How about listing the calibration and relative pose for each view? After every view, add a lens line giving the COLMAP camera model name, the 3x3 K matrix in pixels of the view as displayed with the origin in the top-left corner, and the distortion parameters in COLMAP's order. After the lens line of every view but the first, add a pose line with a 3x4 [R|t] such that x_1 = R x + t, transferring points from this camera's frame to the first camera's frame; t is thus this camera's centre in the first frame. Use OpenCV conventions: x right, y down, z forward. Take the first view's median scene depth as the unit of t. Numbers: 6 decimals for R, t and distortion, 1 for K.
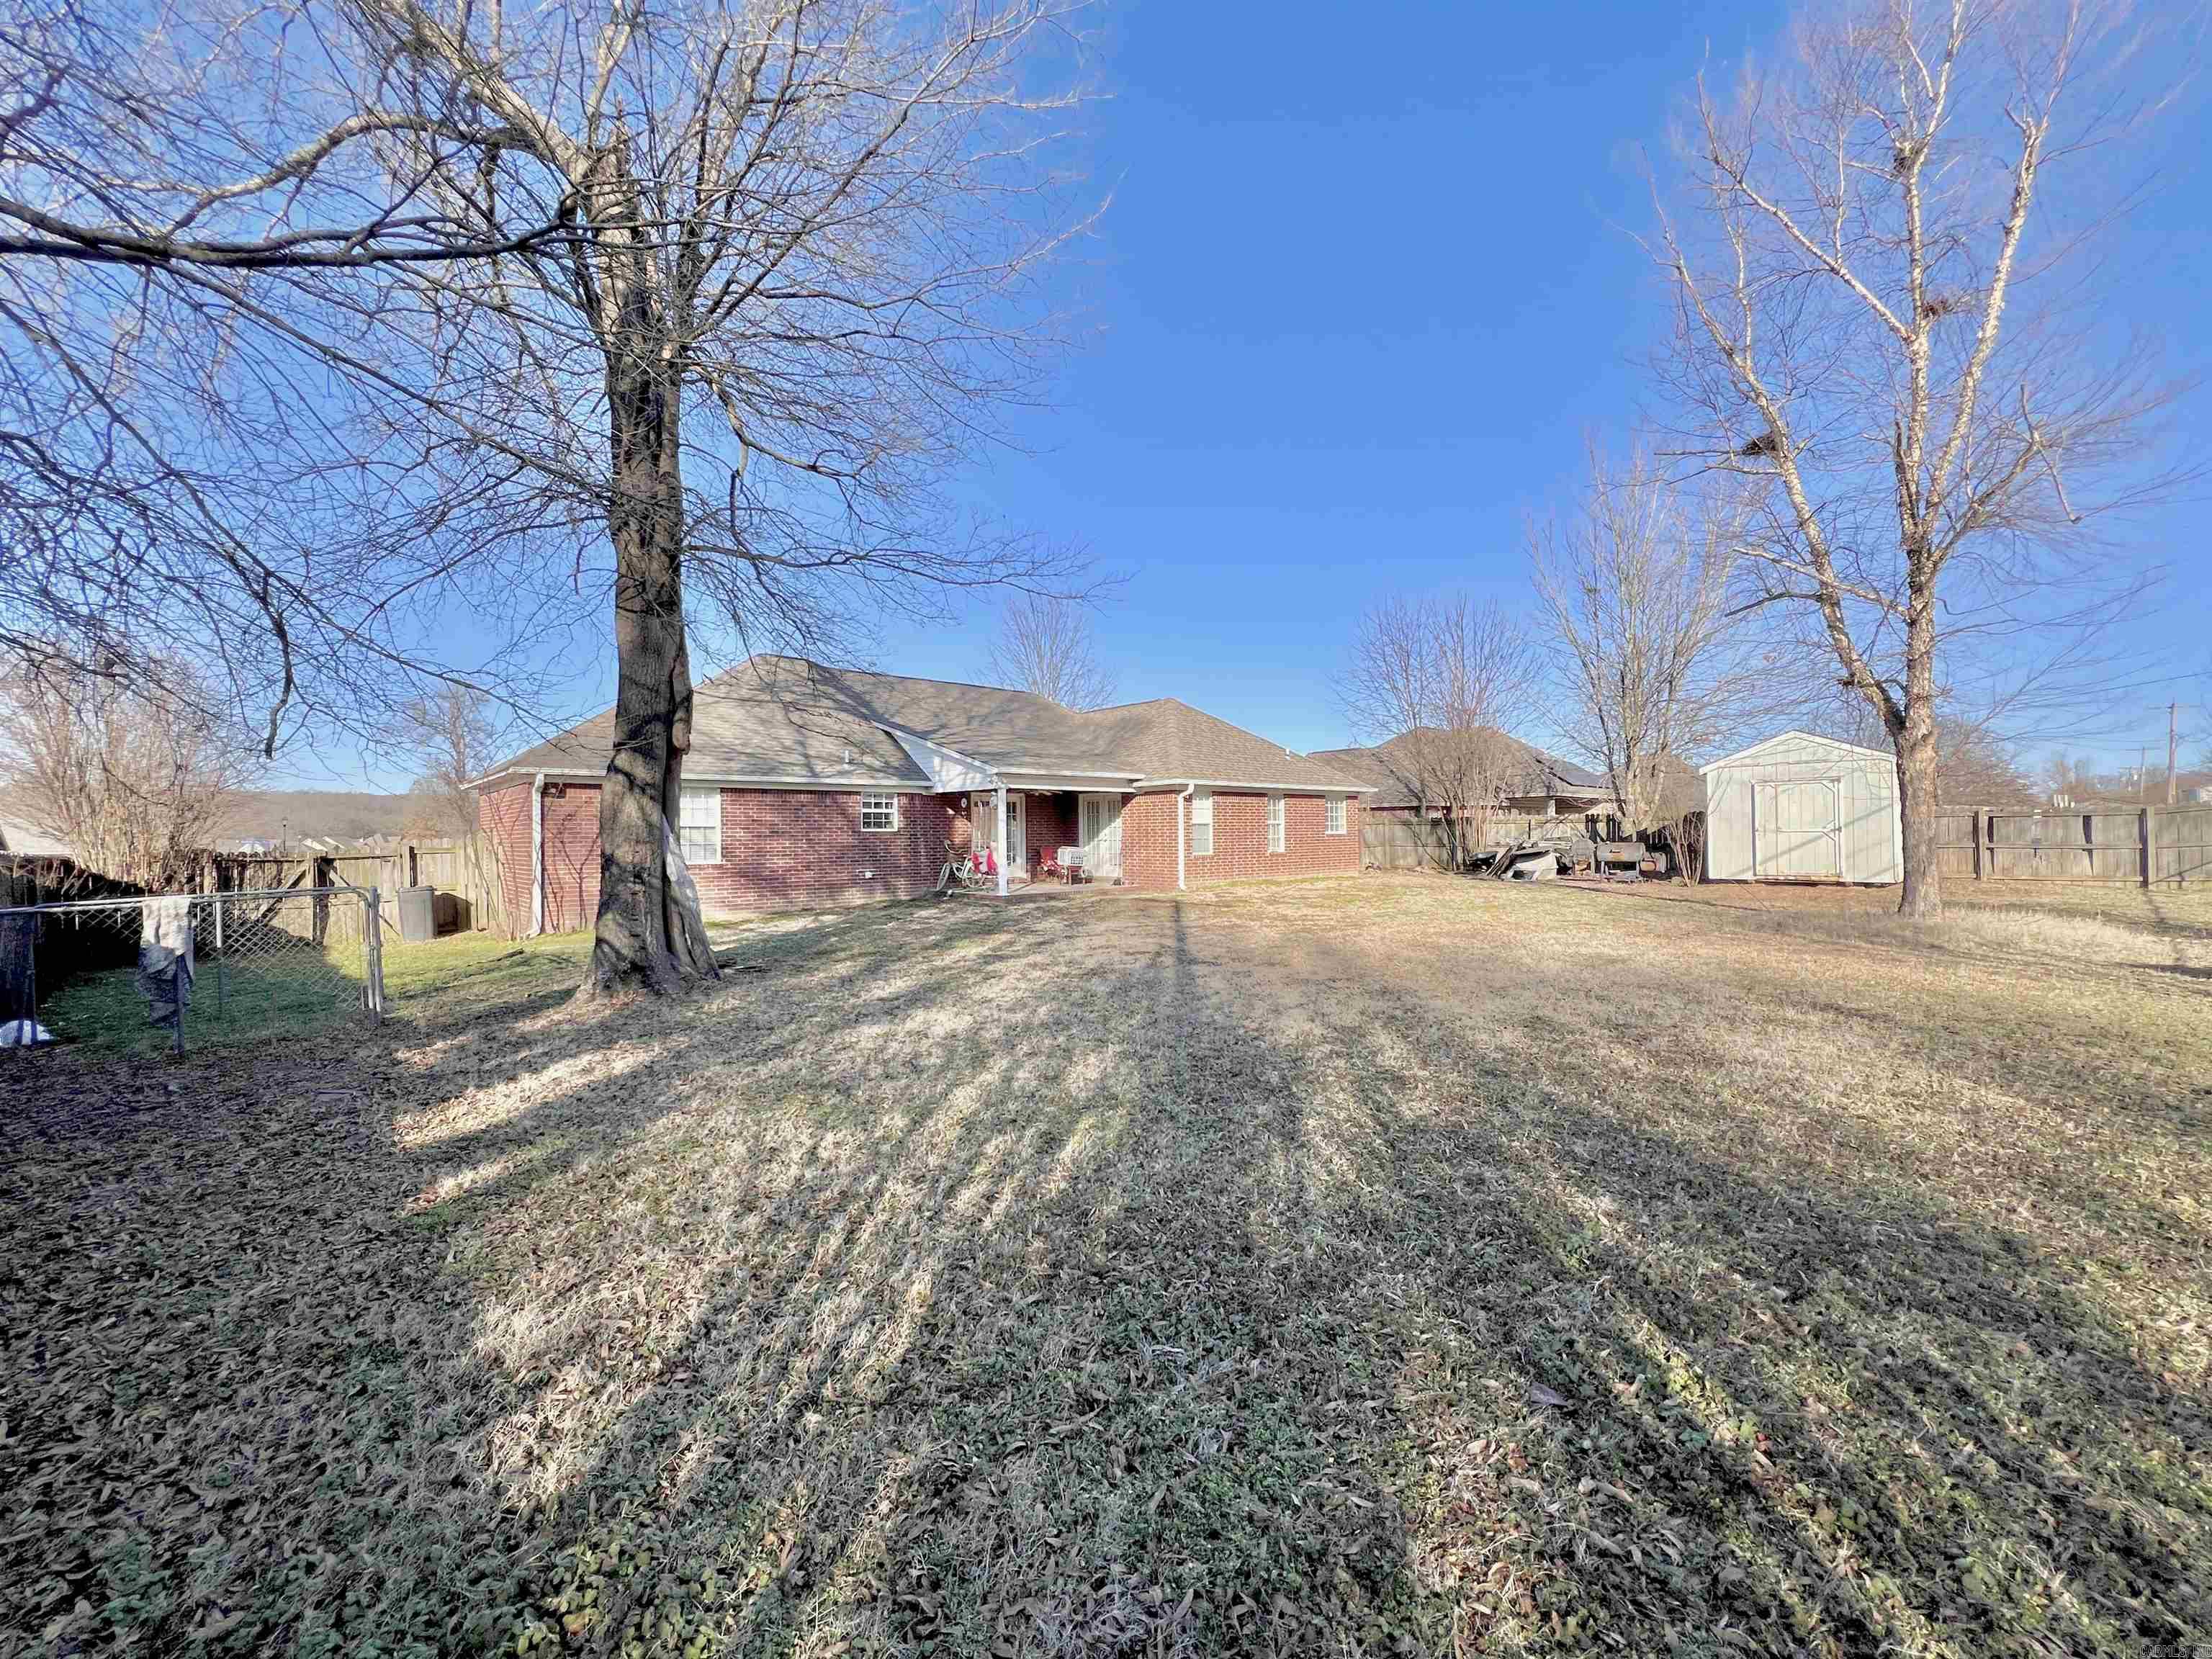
lens RADIAL K [[924.0, 0, 1104.1], [0, 924.0, 833.0], [0, 0, 1]] dist [0.001642, 0.000425]
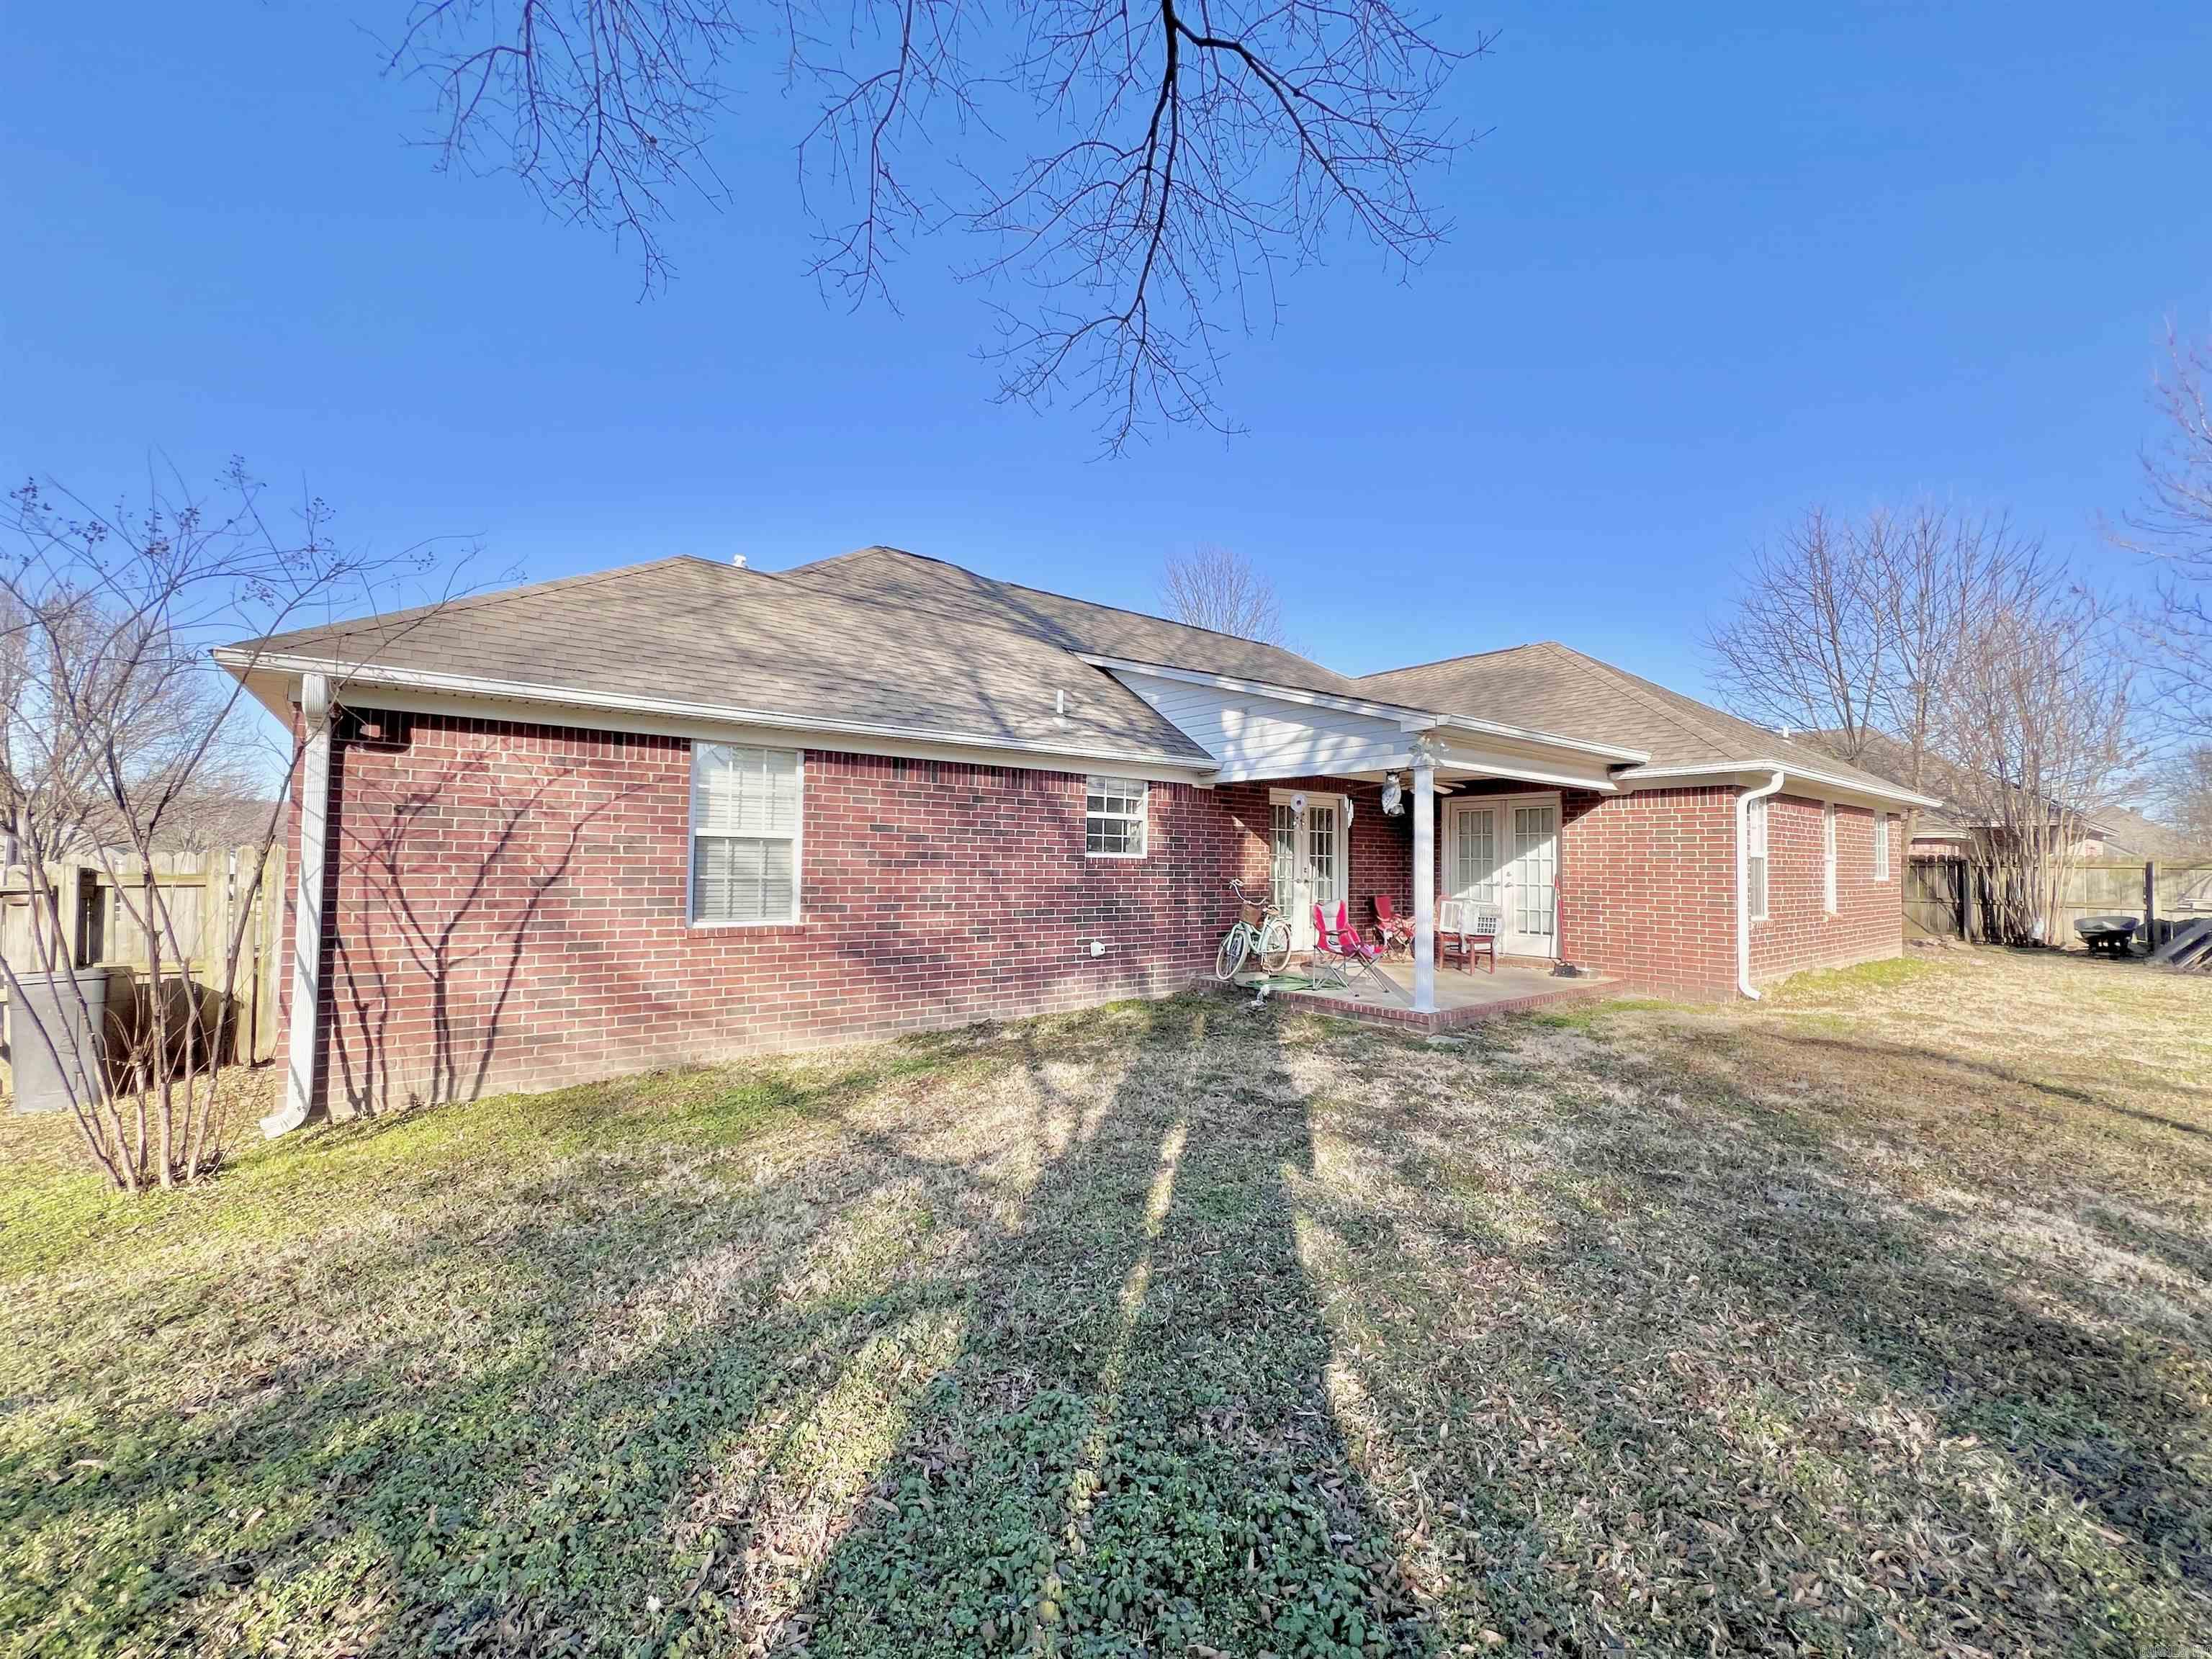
lens RADIAL K [[886.2, 0, 1105.0], [0, 886.2, 832.9], [0, 0, 1]] dist [-0.000278, -0.000054]
pose [[0.998295, 0.020426, -0.054686, -0.226339], [-0.022227, 0.999223, -0.032534, 0.000447], [0.053979, 0.033694, 0.997973, 0.533966]]
